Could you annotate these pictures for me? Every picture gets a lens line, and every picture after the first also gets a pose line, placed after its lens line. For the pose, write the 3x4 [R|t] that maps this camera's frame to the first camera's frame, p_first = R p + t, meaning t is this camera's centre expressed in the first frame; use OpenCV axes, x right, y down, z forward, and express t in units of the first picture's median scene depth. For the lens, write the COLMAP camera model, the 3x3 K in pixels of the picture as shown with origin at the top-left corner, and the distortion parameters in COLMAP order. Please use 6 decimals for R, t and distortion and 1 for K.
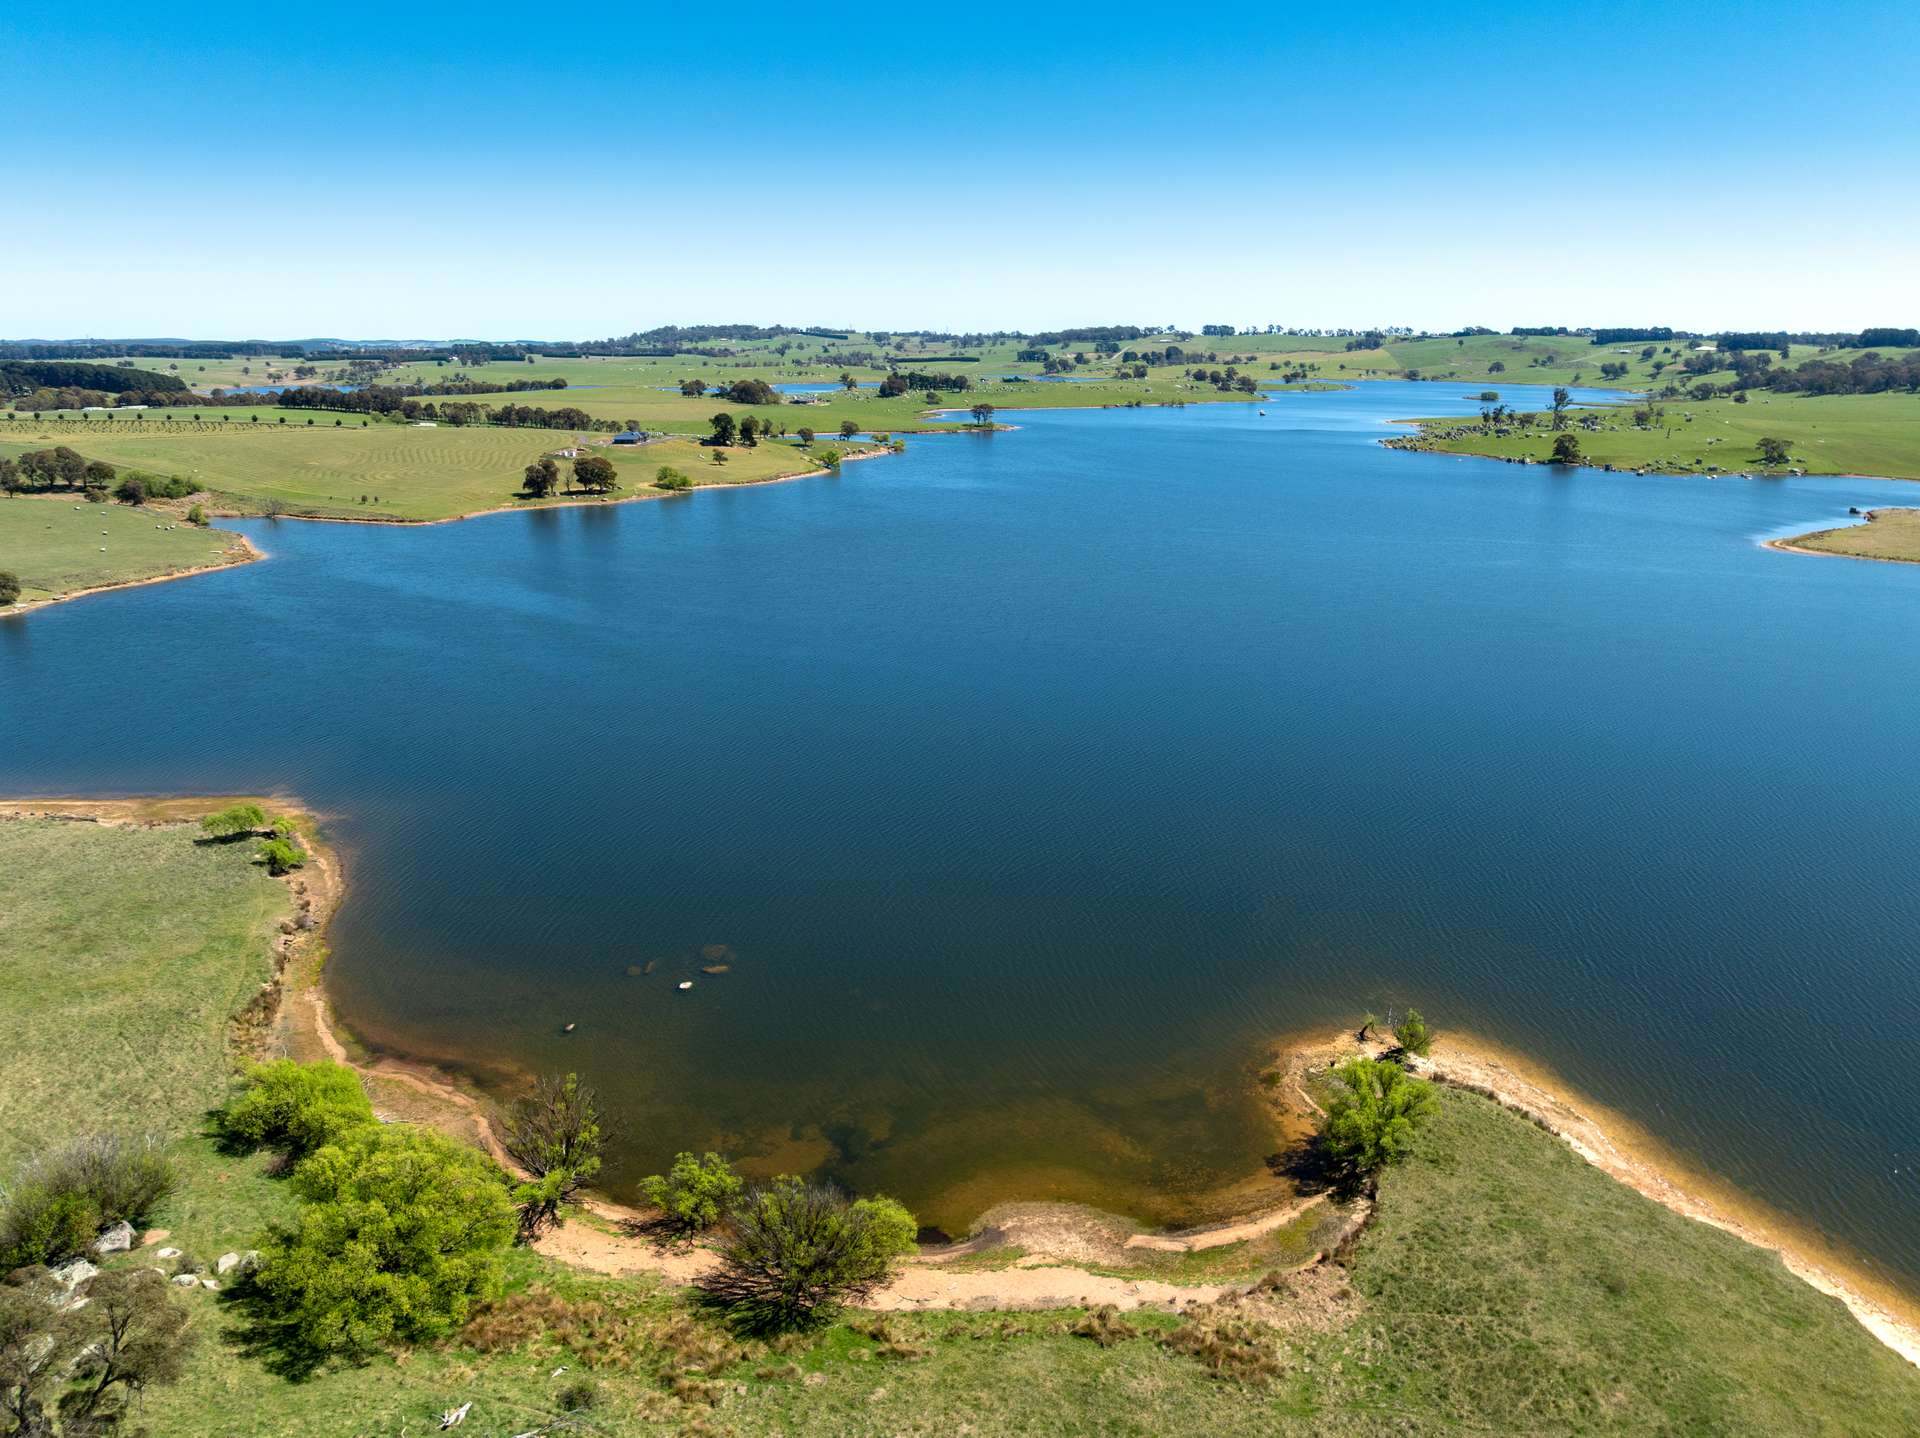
lens RADIAL K [[1350.2, 0, 968.5], [0, 1350.2, 717.7], [0, 0, 1]] dist [-0.051824, 0.021453]
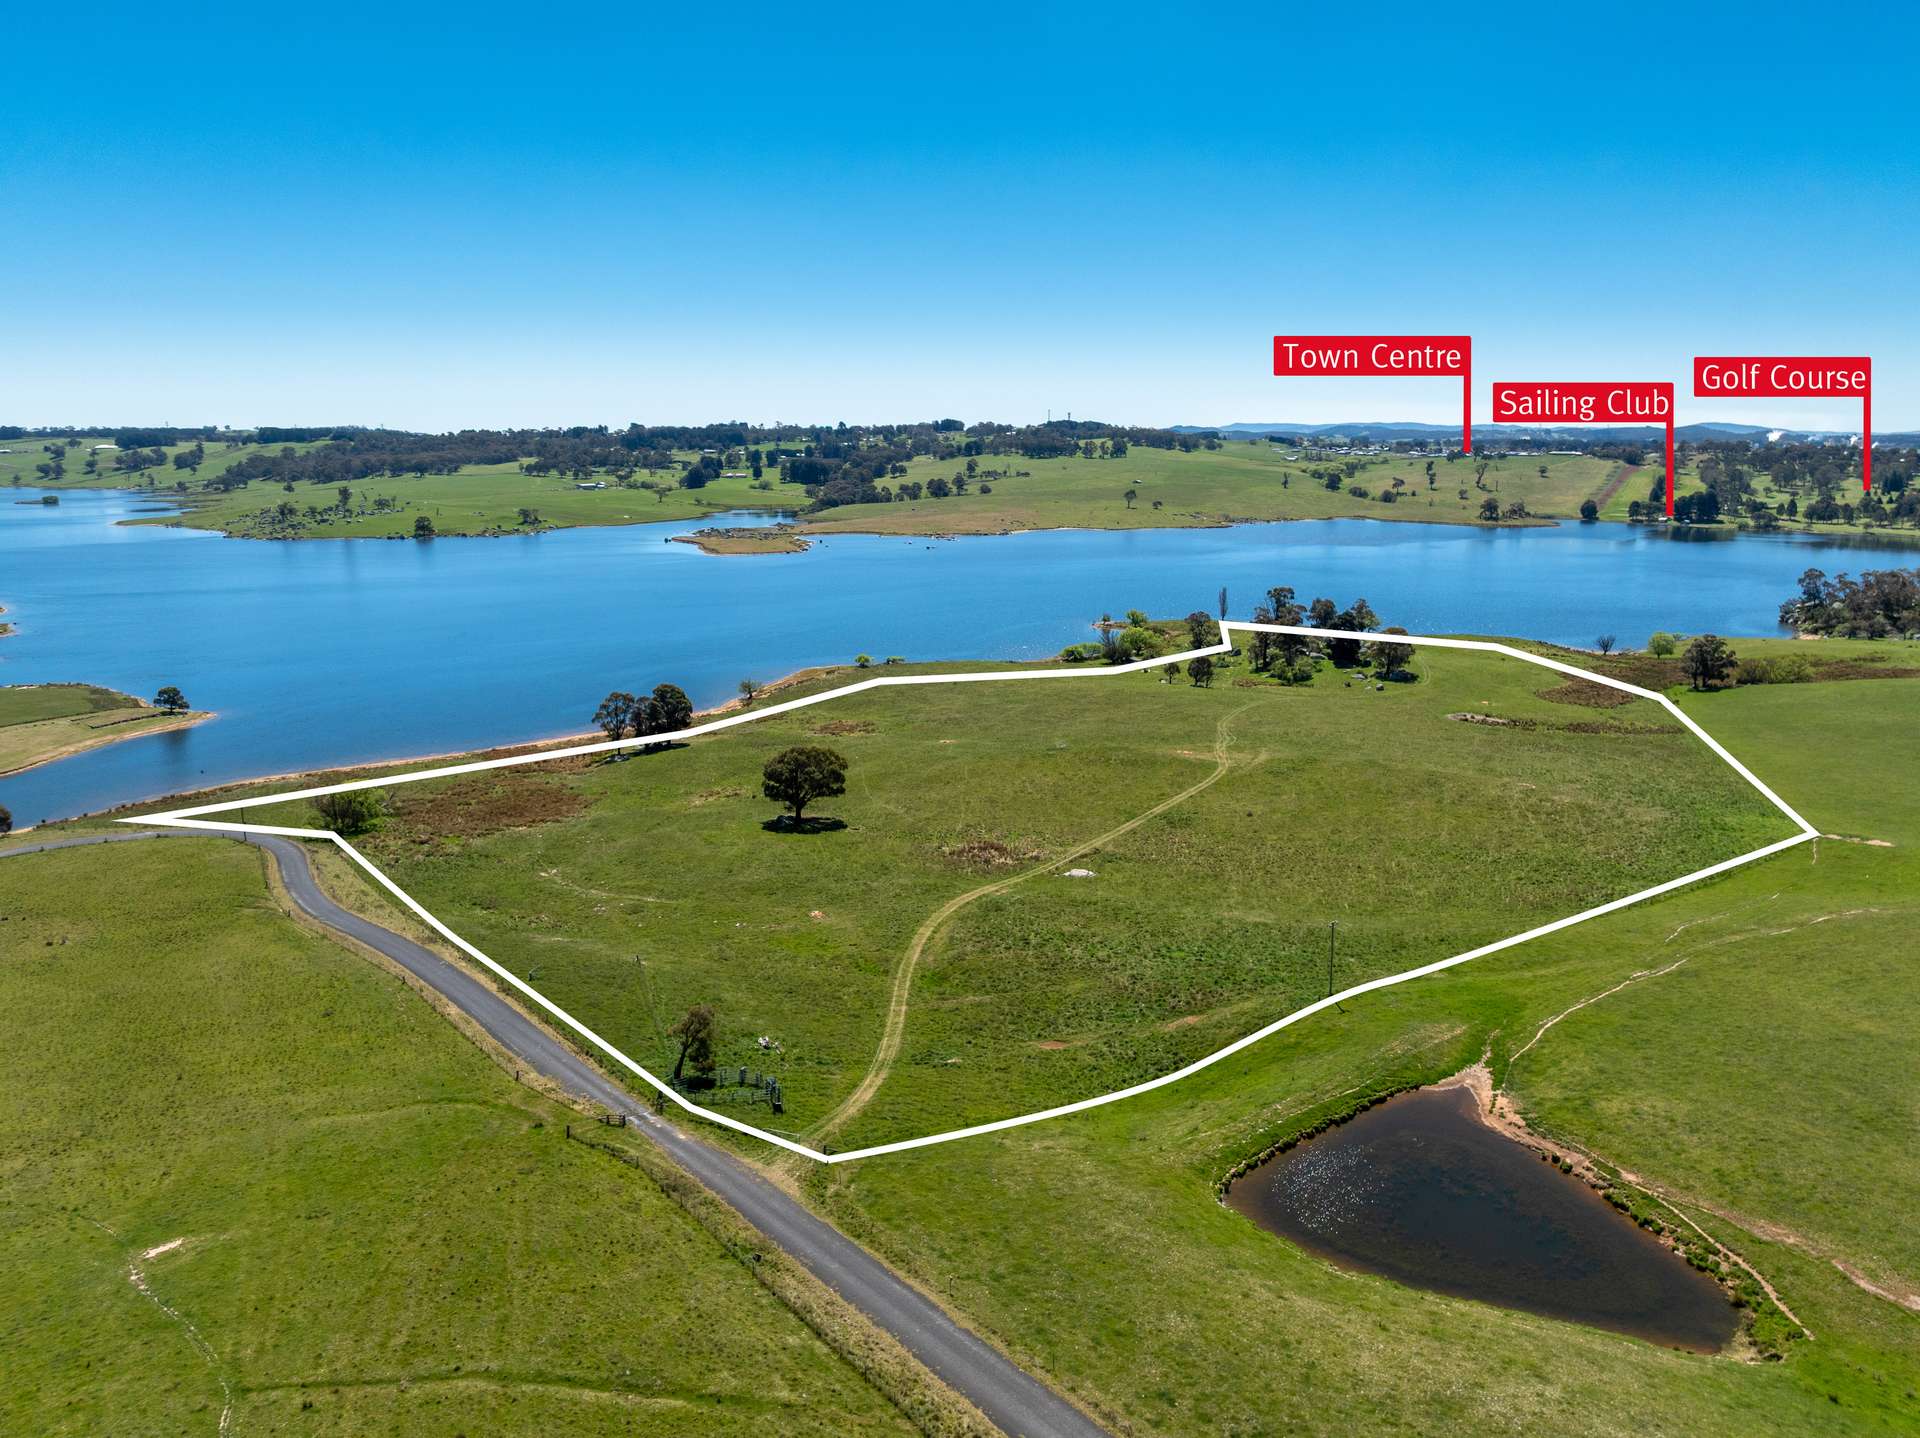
lens RADIAL K [[1350.2, 0, 959.1], [0, 1350.2, 706.2], [0, 0, 1]] dist [-0.051824, 0.021453]
pose [[0.344856, -0.191185, 0.918979, -0.415496], [0.254353, 0.961442, 0.104570, -0.009275], [-0.903537, 0.197683, 0.380187, -0.026773]]
